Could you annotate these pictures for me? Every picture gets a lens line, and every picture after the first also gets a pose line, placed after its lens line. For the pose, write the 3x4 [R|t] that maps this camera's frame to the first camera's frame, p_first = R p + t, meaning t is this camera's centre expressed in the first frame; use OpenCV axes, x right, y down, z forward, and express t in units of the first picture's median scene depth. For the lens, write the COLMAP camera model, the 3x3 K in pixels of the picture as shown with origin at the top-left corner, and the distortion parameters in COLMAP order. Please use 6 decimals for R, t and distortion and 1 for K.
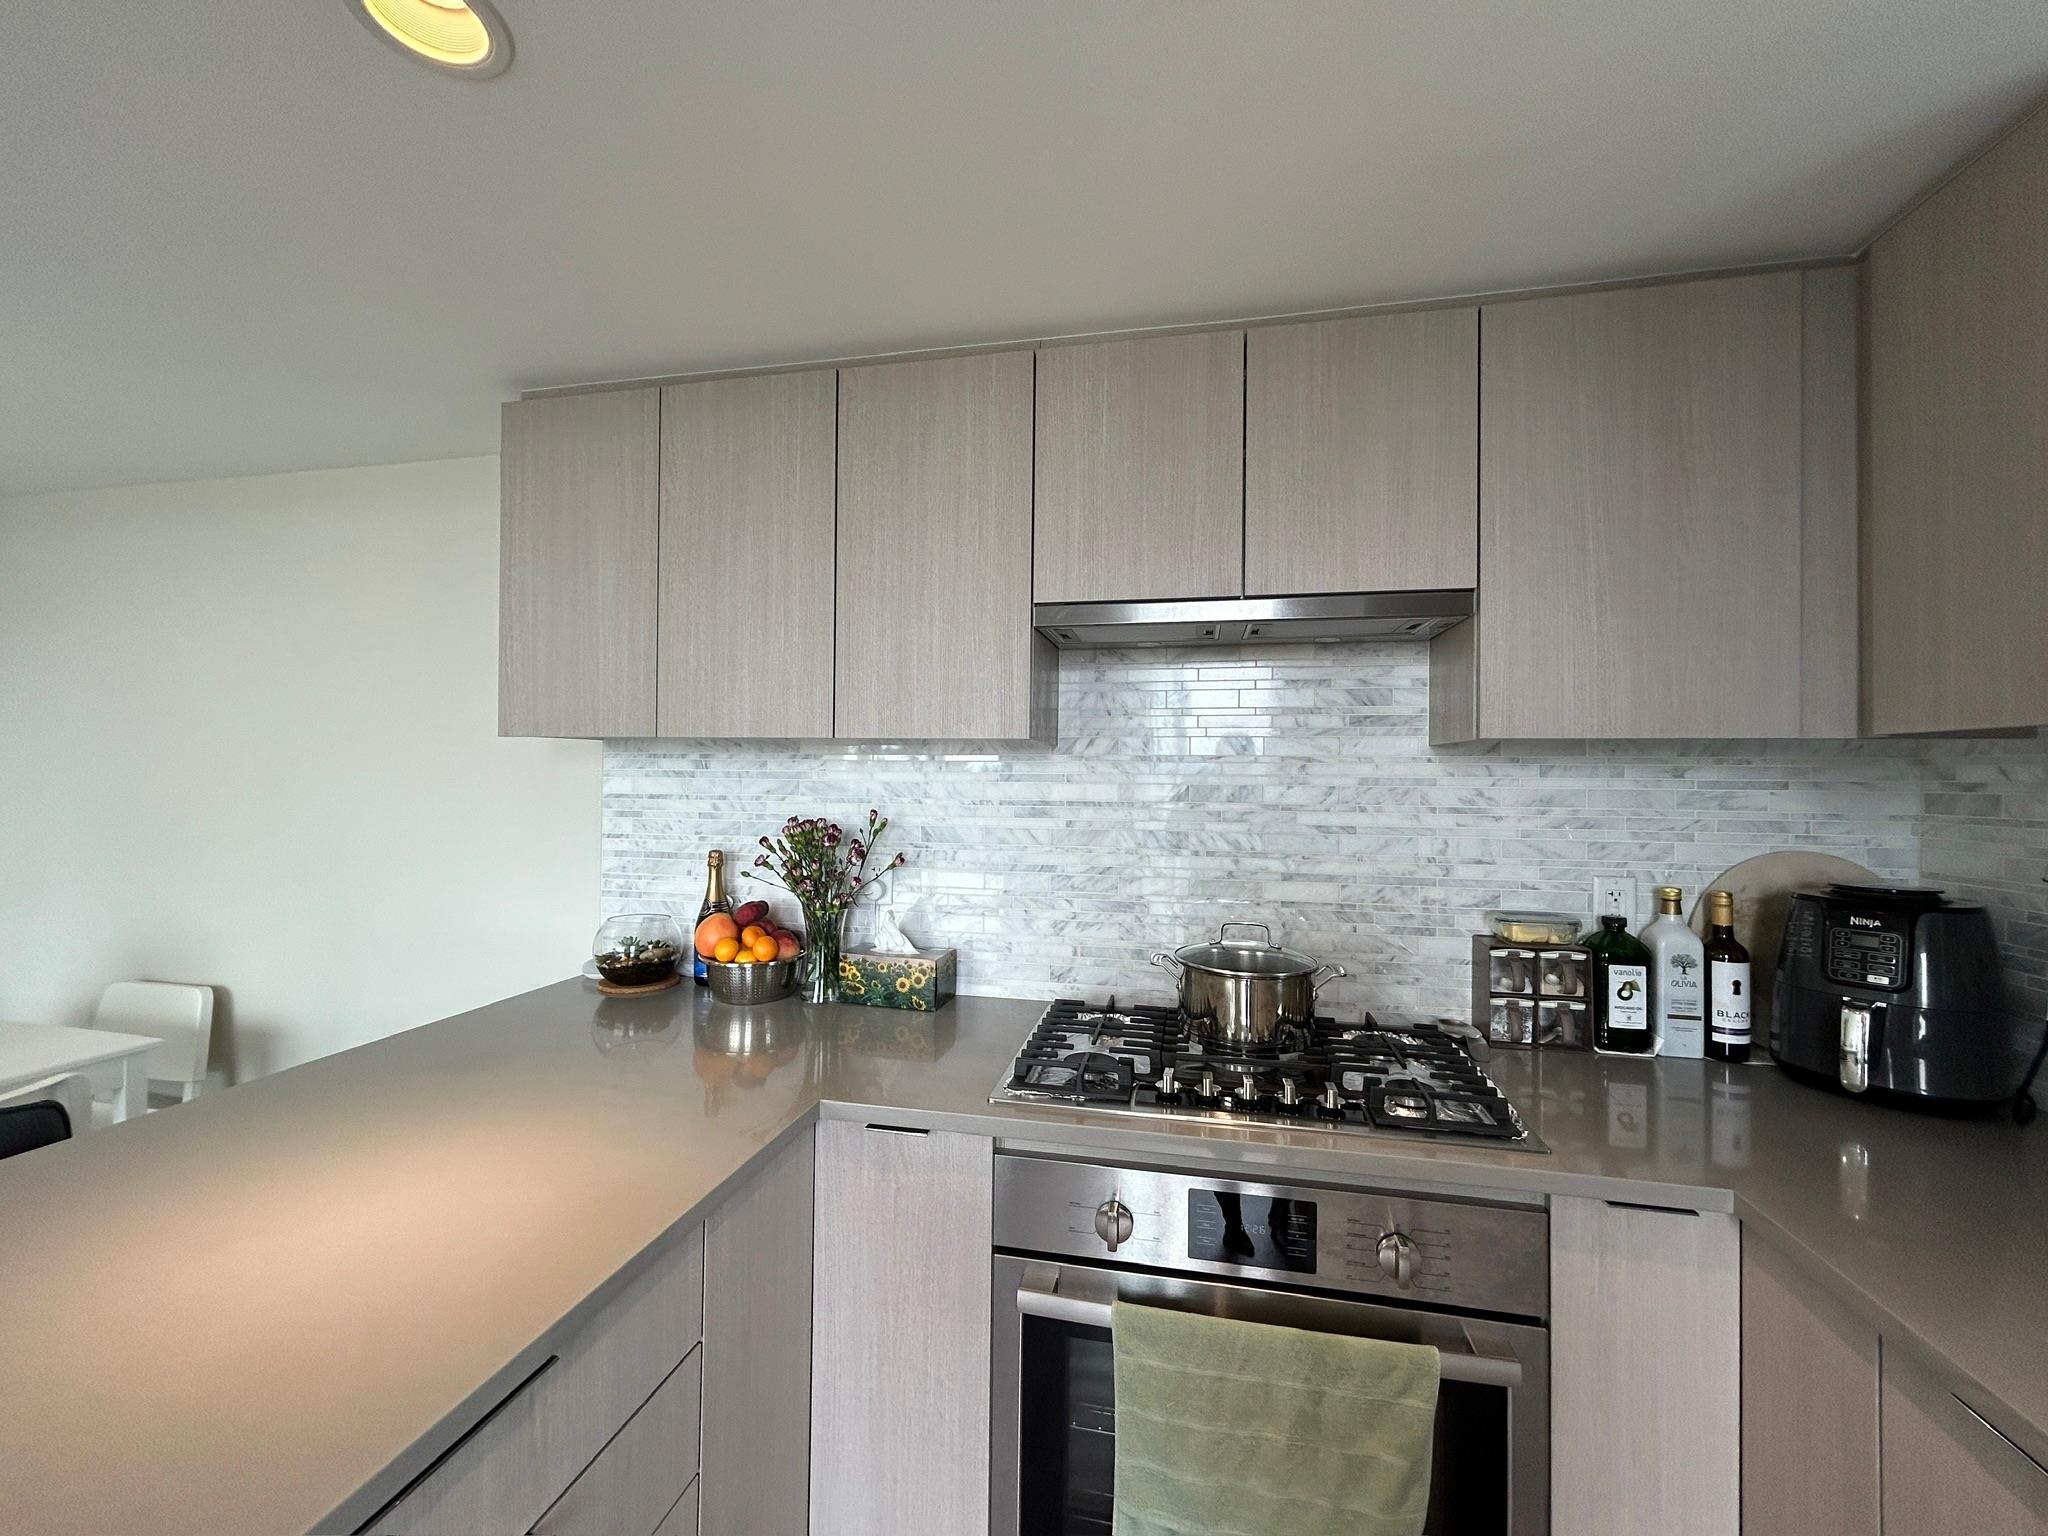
lens RADIAL K [[827.7, 0, 1025.3], [0, 827.7, 766.3], [0, 0, 1]] dist [0.003940, -0.000672]
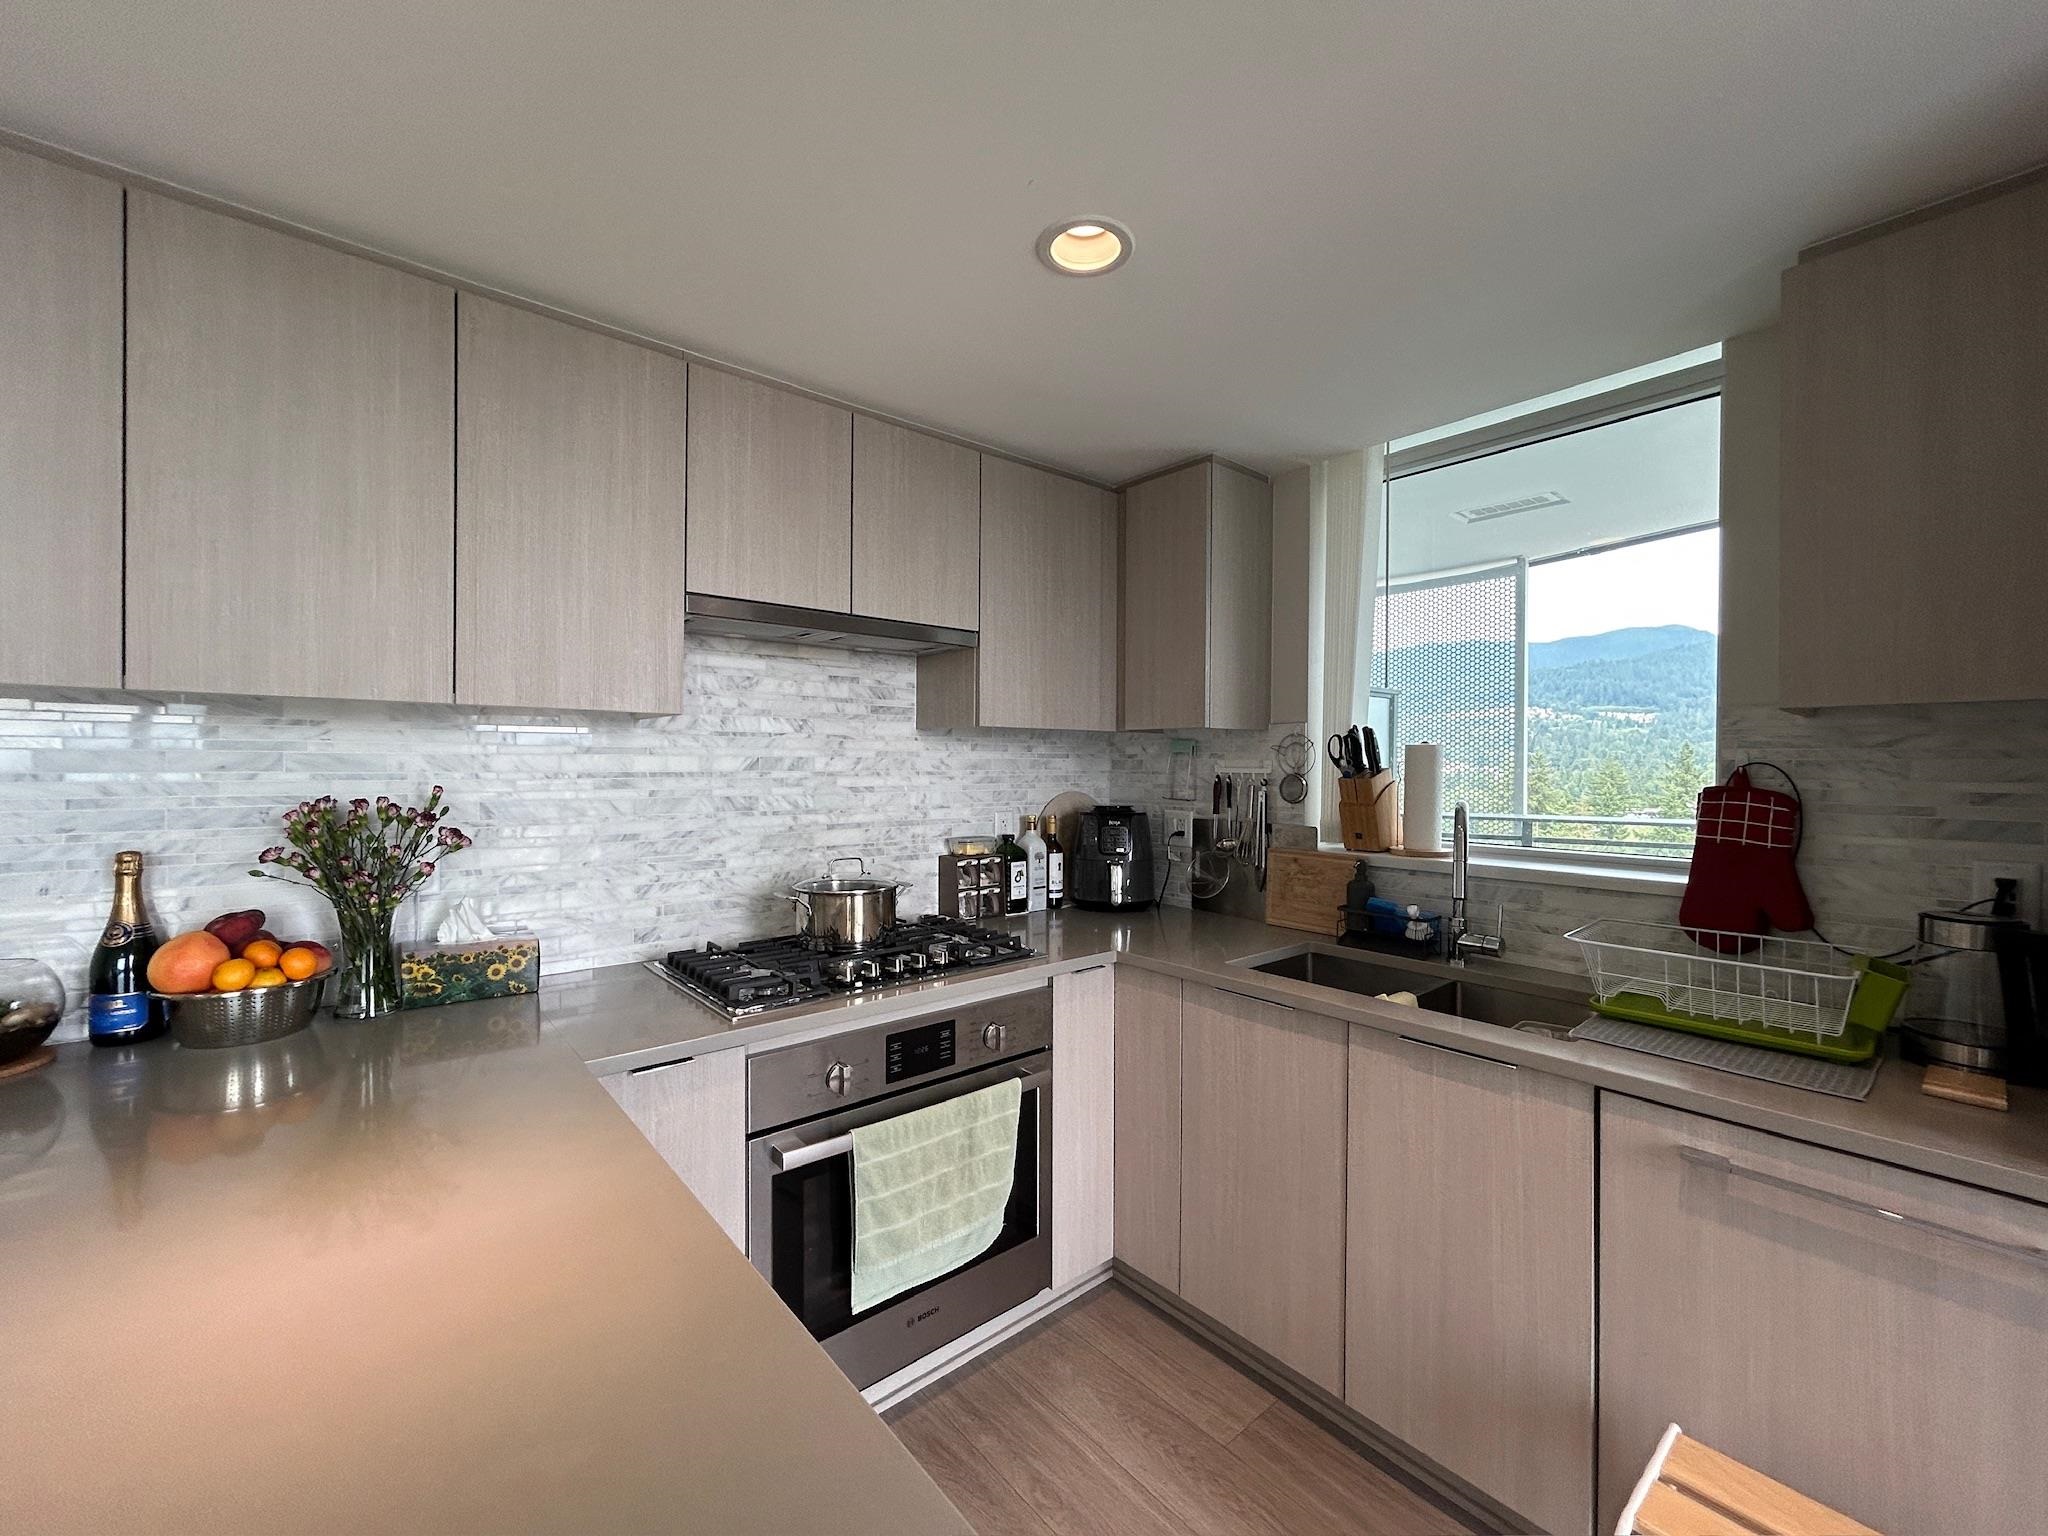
lens RADIAL K [[827.7, 0, 1018.7], [0, 827.7, 766.1], [0, 0, 1]] dist [0.003940, -0.000672]
pose [[0.612125, -0.010312, 0.790694, -0.539578], [-0.008369, 0.999774, 0.019518, 0.009944], [-0.790717, -0.018565, 0.611900, -0.030229]]
